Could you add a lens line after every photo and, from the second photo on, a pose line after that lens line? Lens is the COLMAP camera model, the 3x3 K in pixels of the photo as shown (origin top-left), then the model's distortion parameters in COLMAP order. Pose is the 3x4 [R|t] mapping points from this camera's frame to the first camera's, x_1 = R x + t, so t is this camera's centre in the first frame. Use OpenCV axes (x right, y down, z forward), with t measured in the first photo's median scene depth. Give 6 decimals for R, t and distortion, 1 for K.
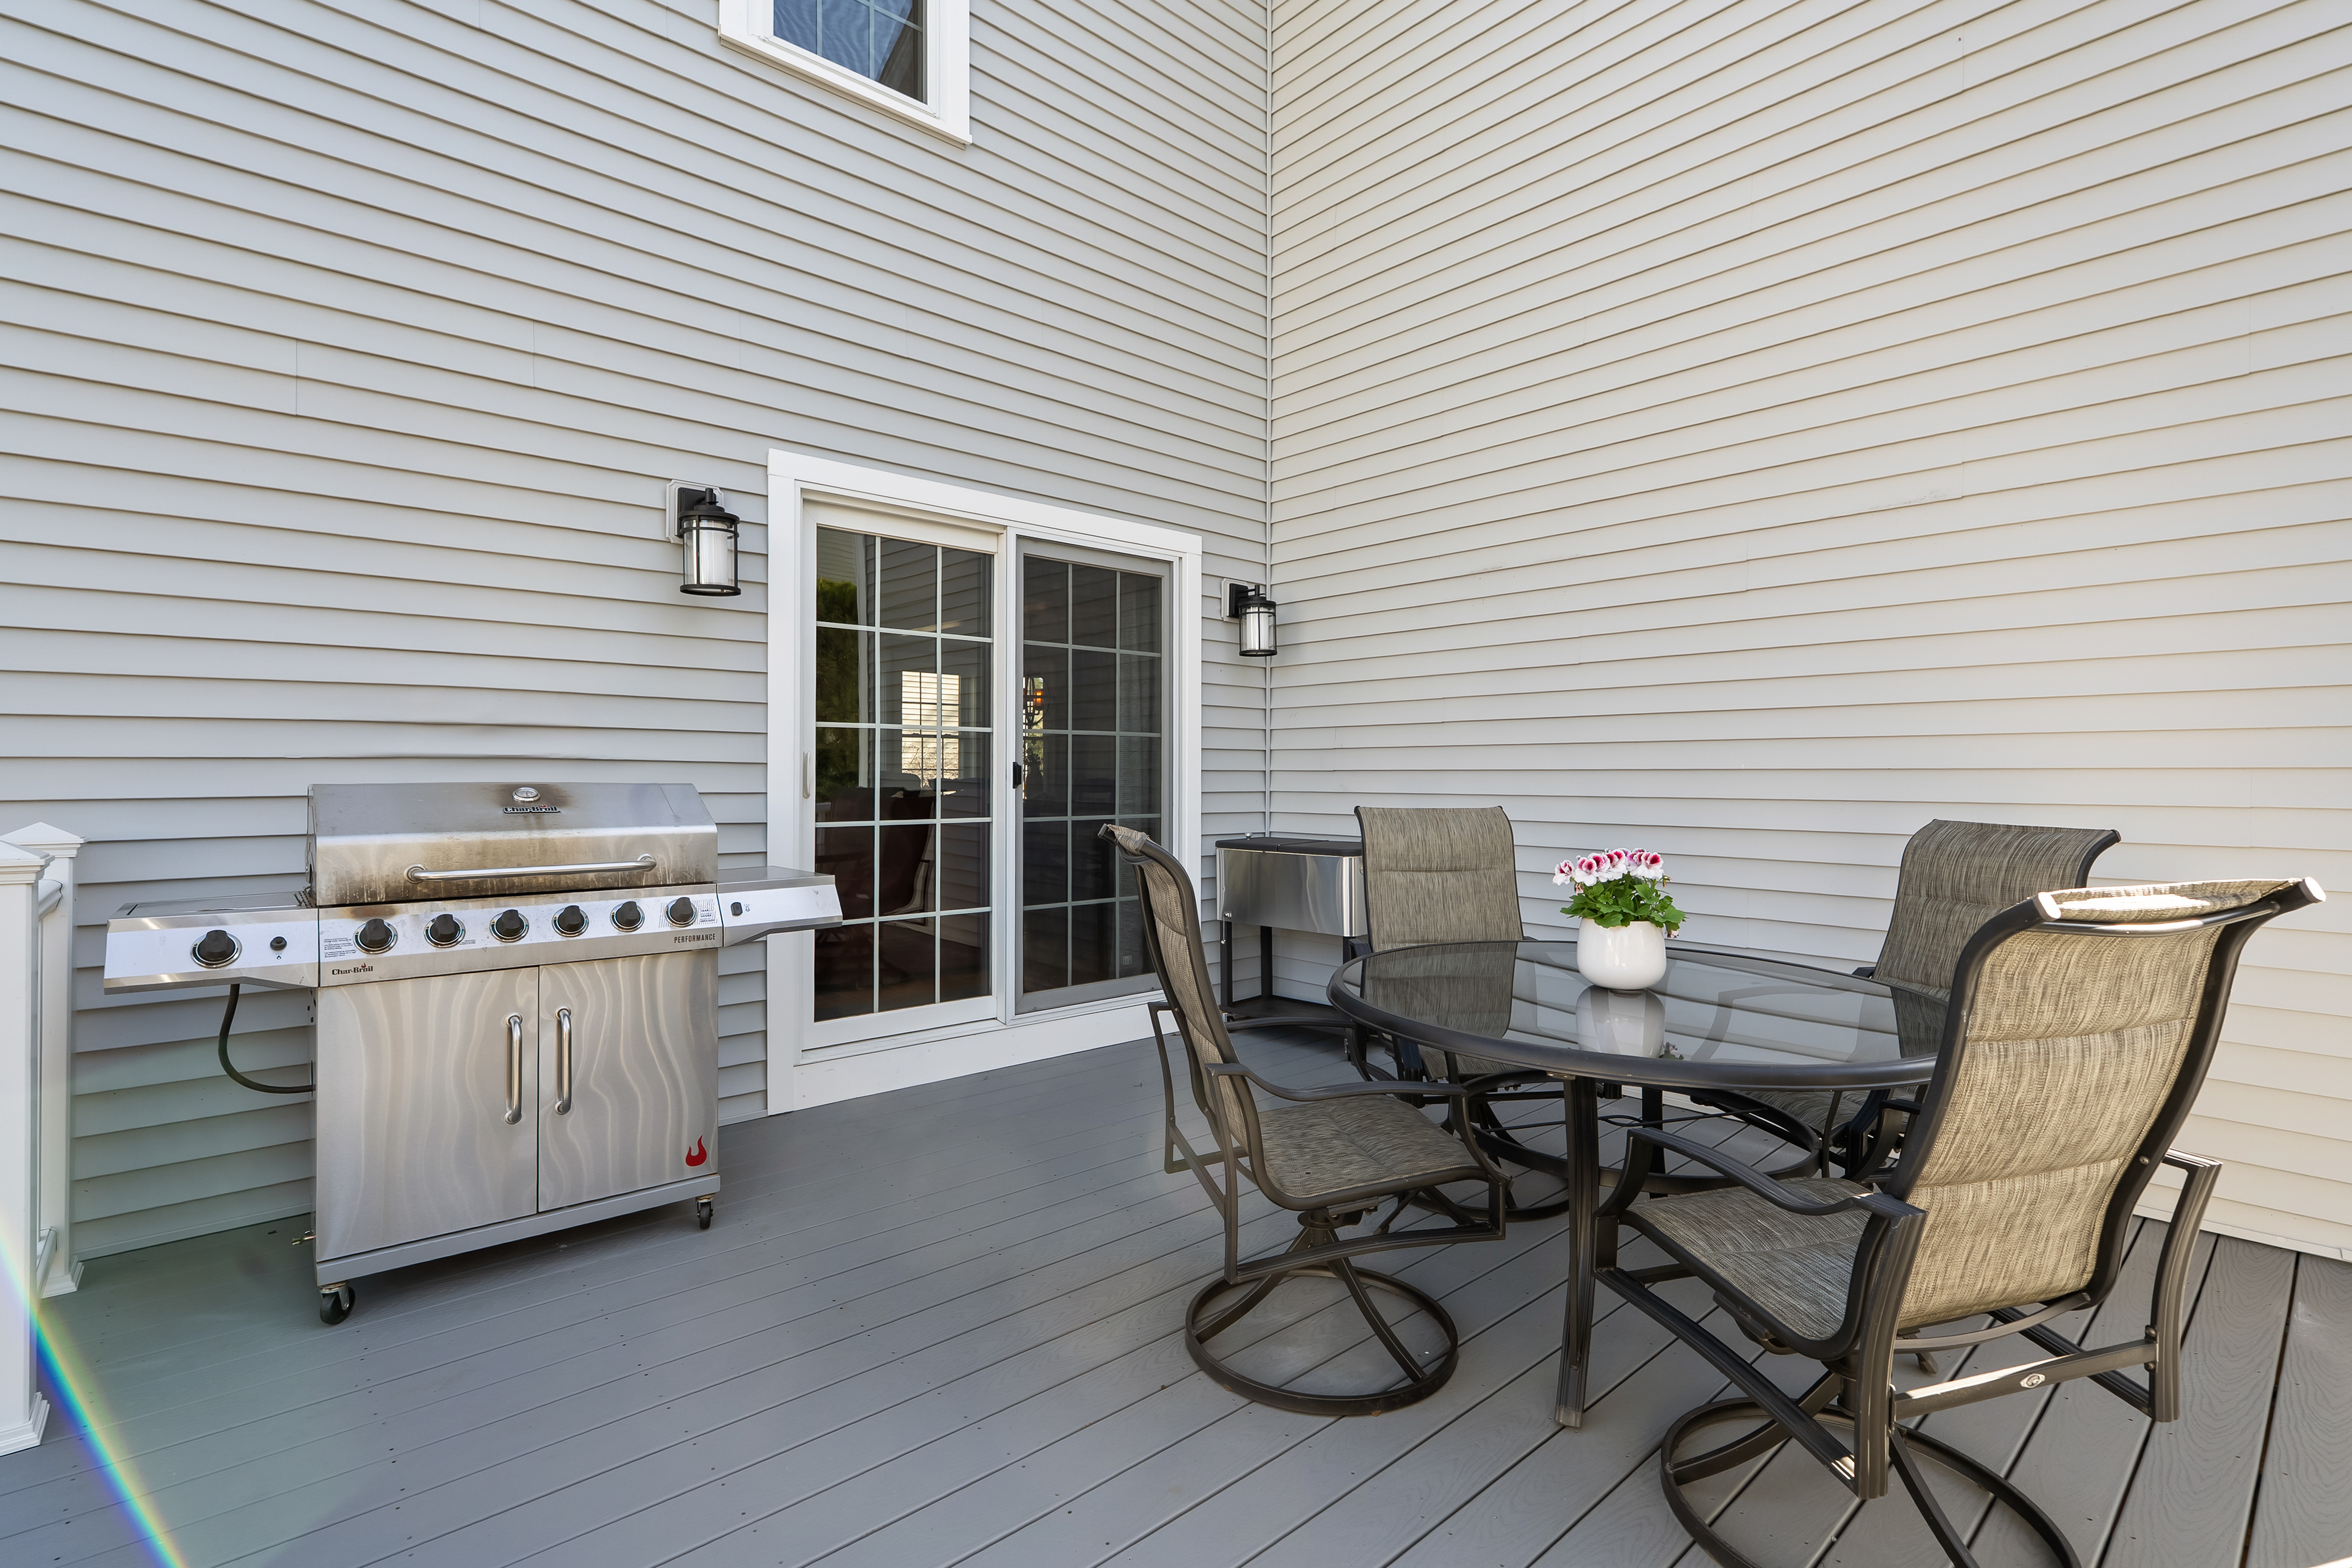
lens RADIAL K [[1078.4, 0, 1180.4], [0, 1078.4, 772.9], [0, 0, 1]] dist [-0.003466, -0.000707]
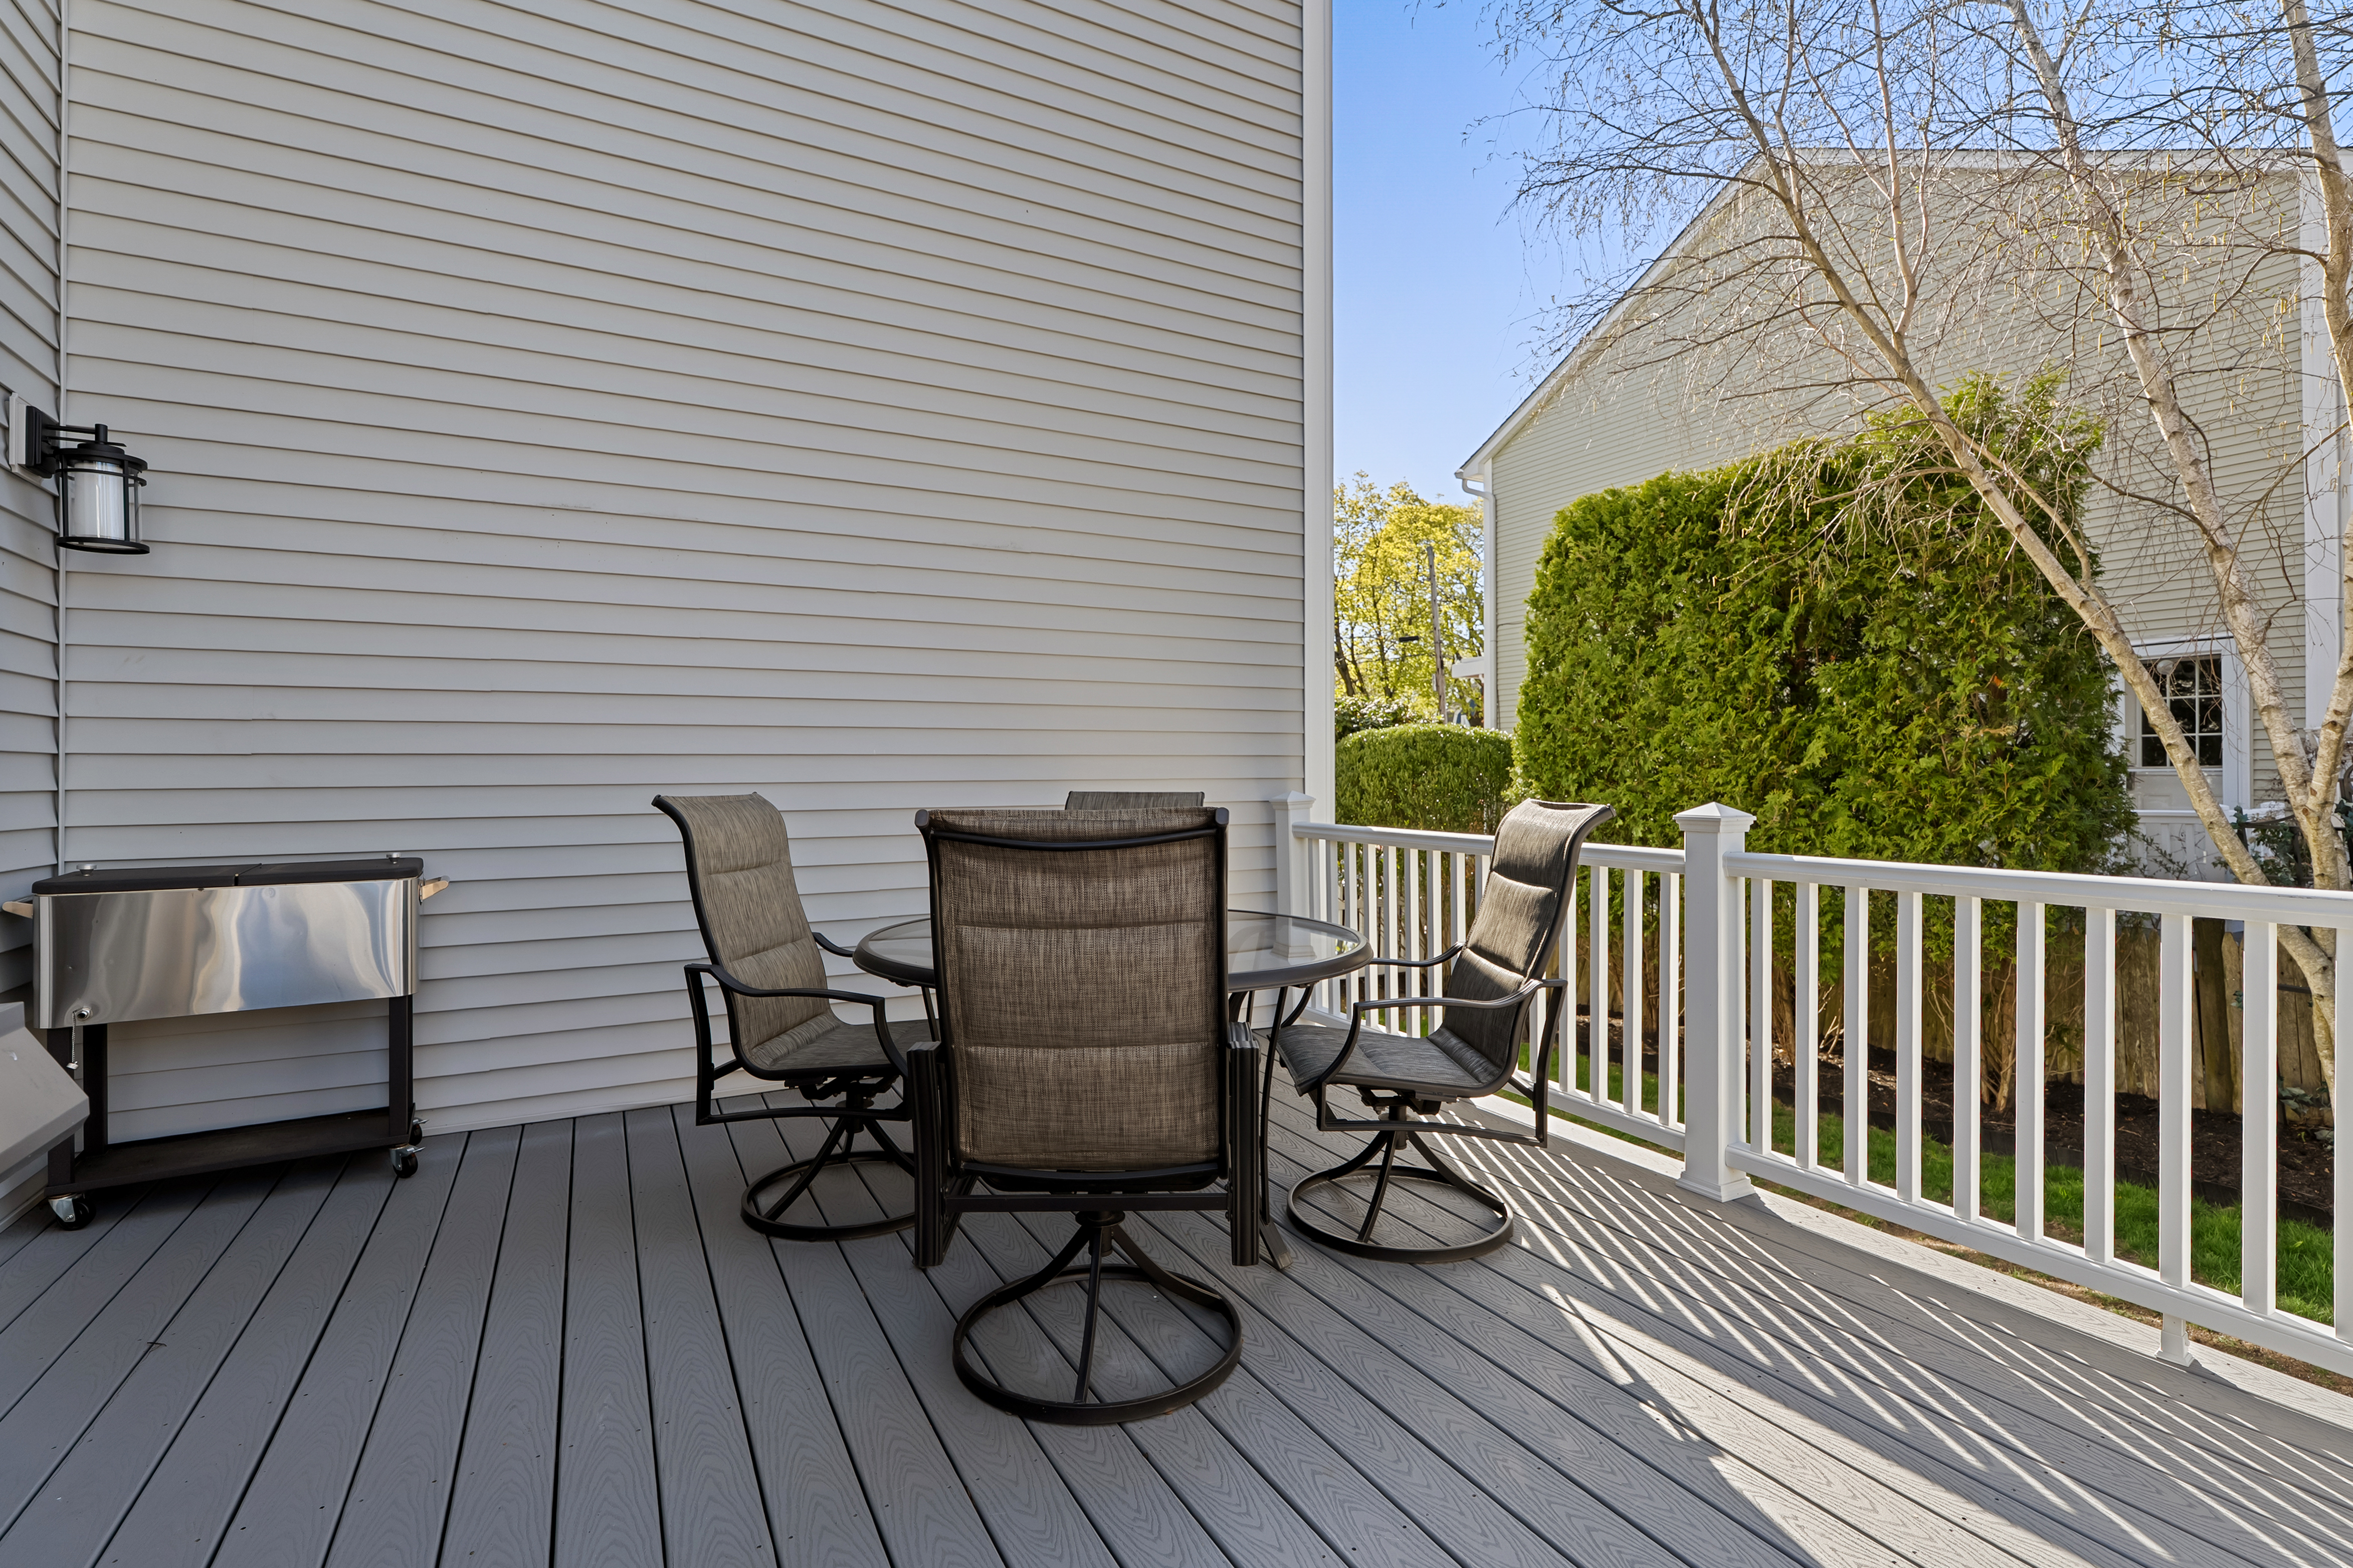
lens RADIAL K [[1097.9, 0, 1177.8], [0, 1097.9, 773.8], [0, 0, 1]] dist [-0.005643, 0.000019]
pose [[0.232119, -0.000718, 0.972687, -0.449465], [0.004996, 0.999987, -0.000454, 0.015265], [-0.972675, 0.004965, 0.232119, 0.404456]]
